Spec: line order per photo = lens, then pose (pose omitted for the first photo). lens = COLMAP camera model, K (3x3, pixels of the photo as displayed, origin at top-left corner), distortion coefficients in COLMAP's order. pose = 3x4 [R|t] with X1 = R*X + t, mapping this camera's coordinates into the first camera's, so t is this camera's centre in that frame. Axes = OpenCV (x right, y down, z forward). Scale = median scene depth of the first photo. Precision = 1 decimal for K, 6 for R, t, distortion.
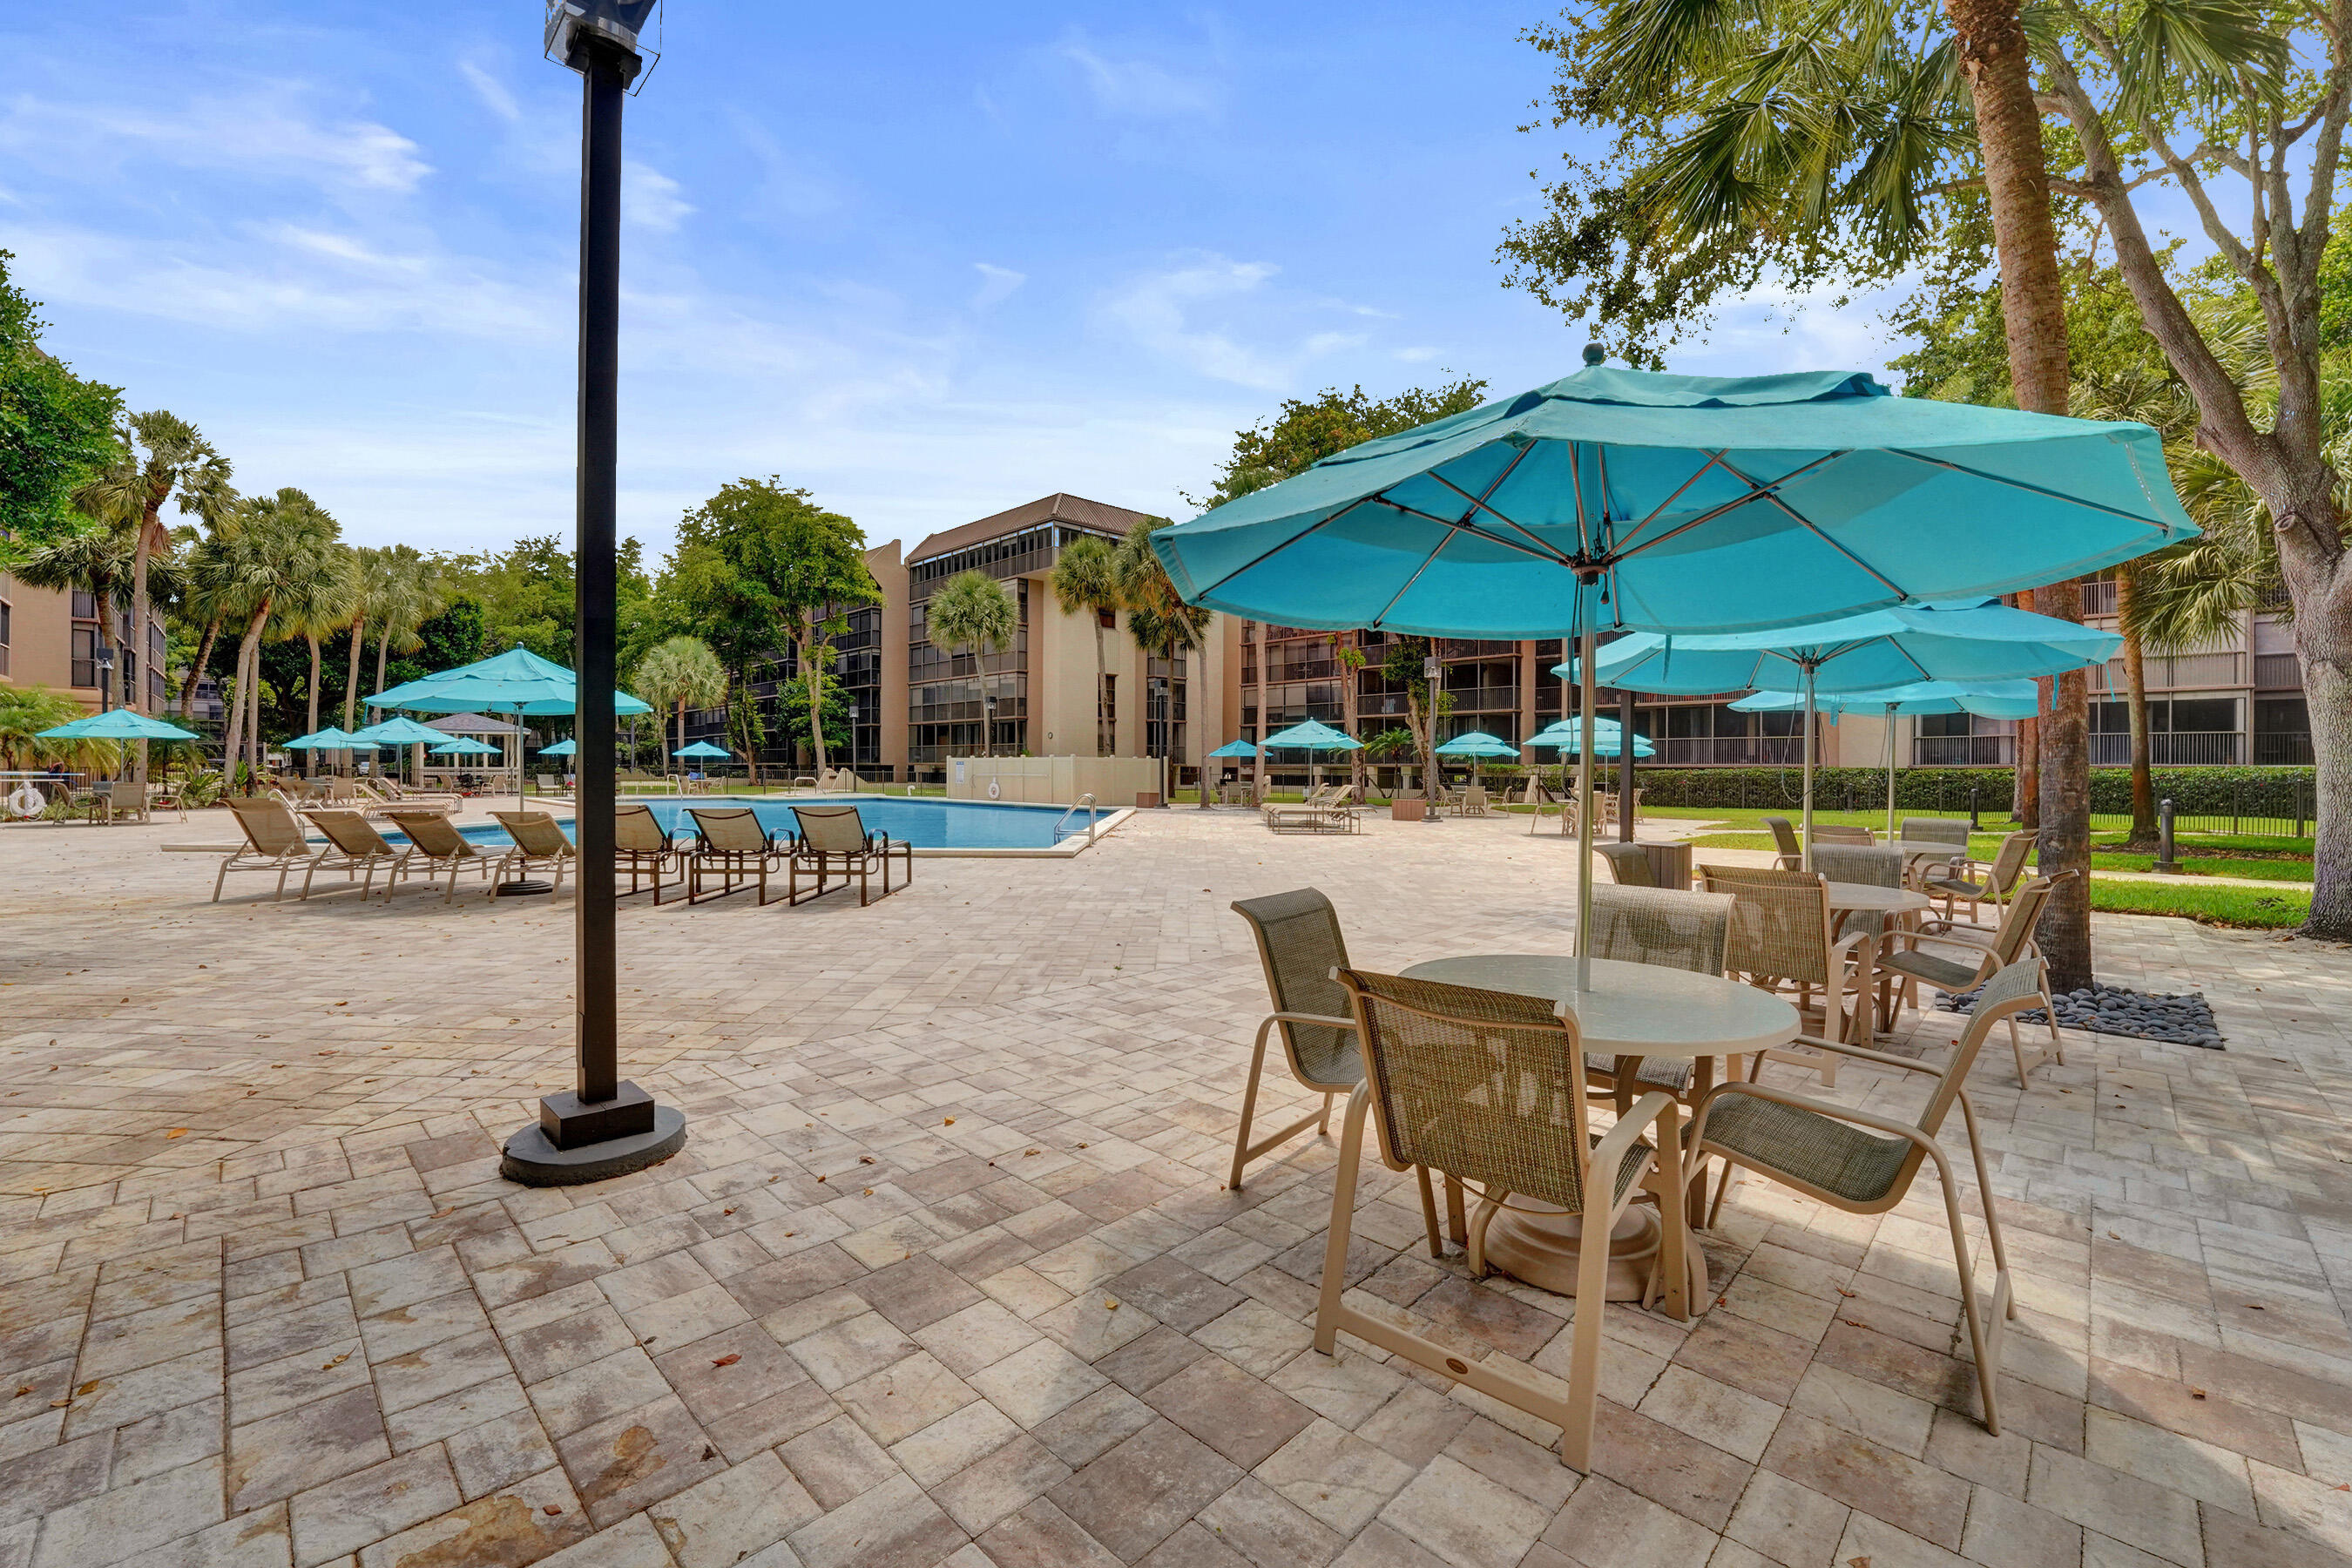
lens RADIAL K [[973.2, 0, 1168.3], [0, 973.2, 783.8], [0, 0, 1]] dist [-0.015853, 0.000545]
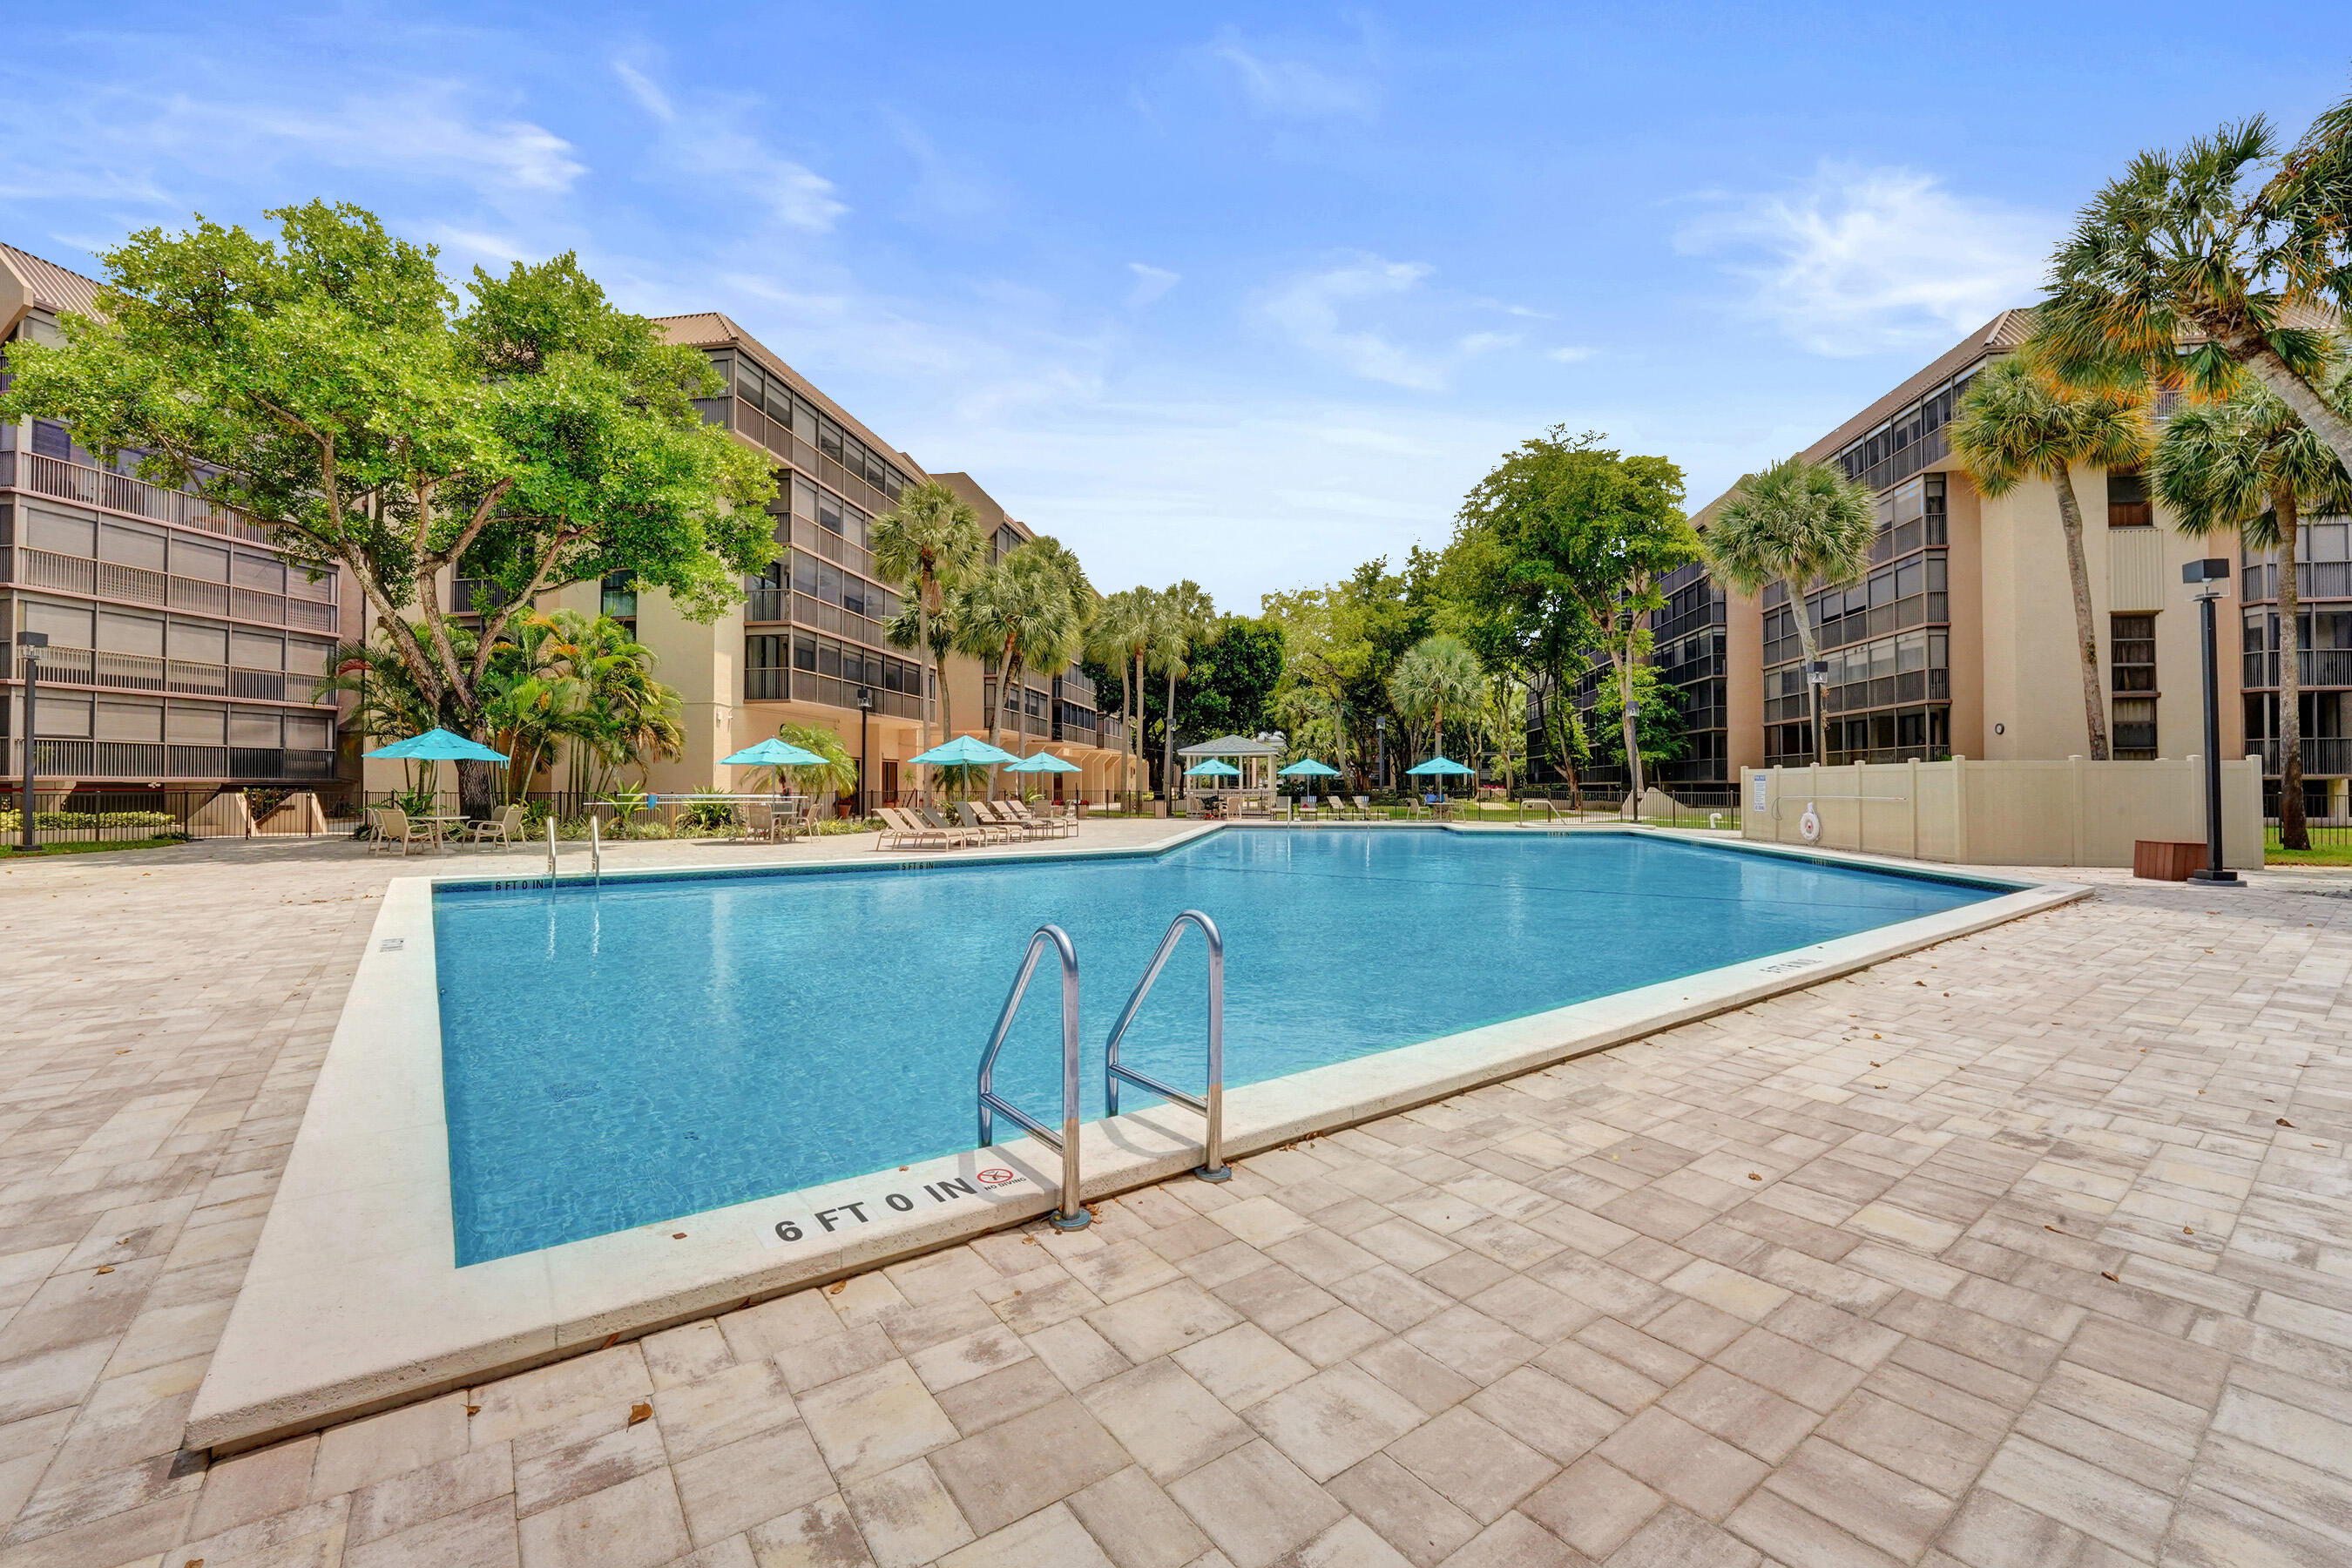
lens RADIAL K [[973.2, 0, 1172.3], [0, 973.2, 780.4], [0, 0, 1]] dist [-0.015853, 0.000545]
pose [[0.621021, -0.013856, -0.783671, 0.021350], [-0.006206, 0.999725, -0.022594, -0.002968], [0.783769, 0.018895, 0.620765, 0.250940]]
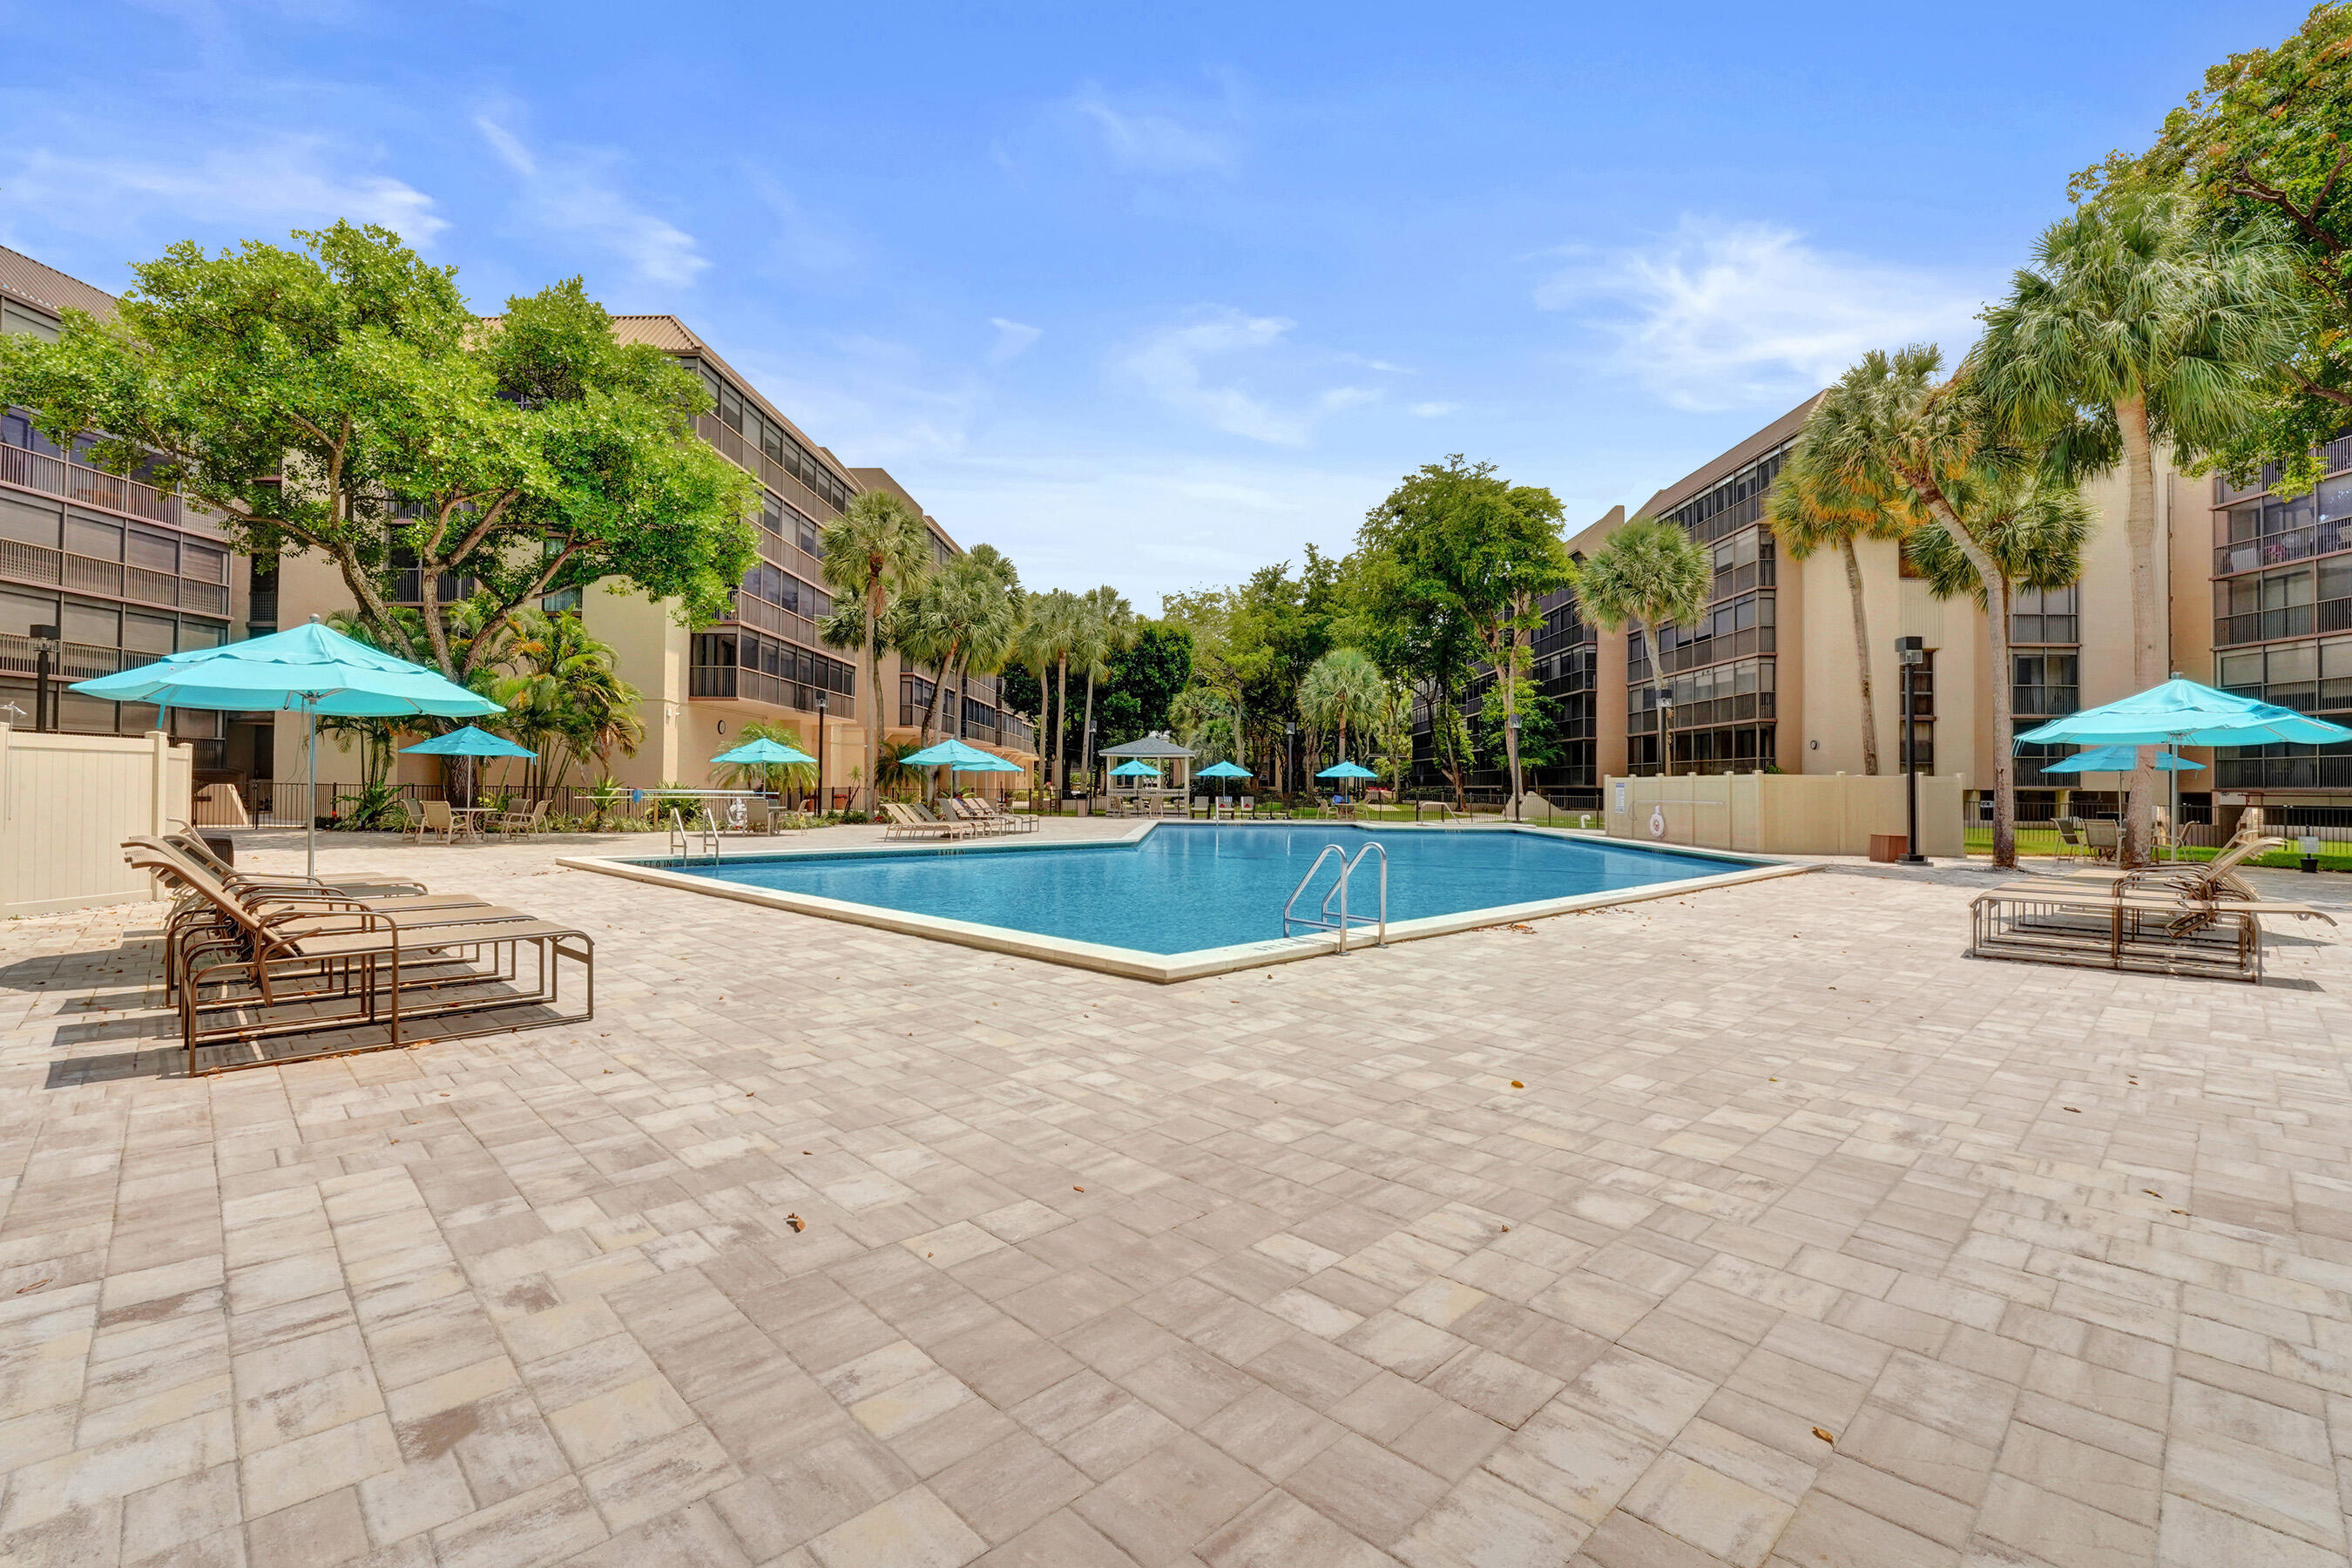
lens RADIAL K [[1043.5, 0, 1181.3], [0, 1043.5, 786.1], [0, 0, 1]] dist [-0.004489, -0.000212]
pose [[0.723245, -0.000813, -0.690591, 0.062230], [-0.014548, 0.999759, -0.016412, -0.002320], [0.690439, 0.021917, 0.723059, 0.159877]]
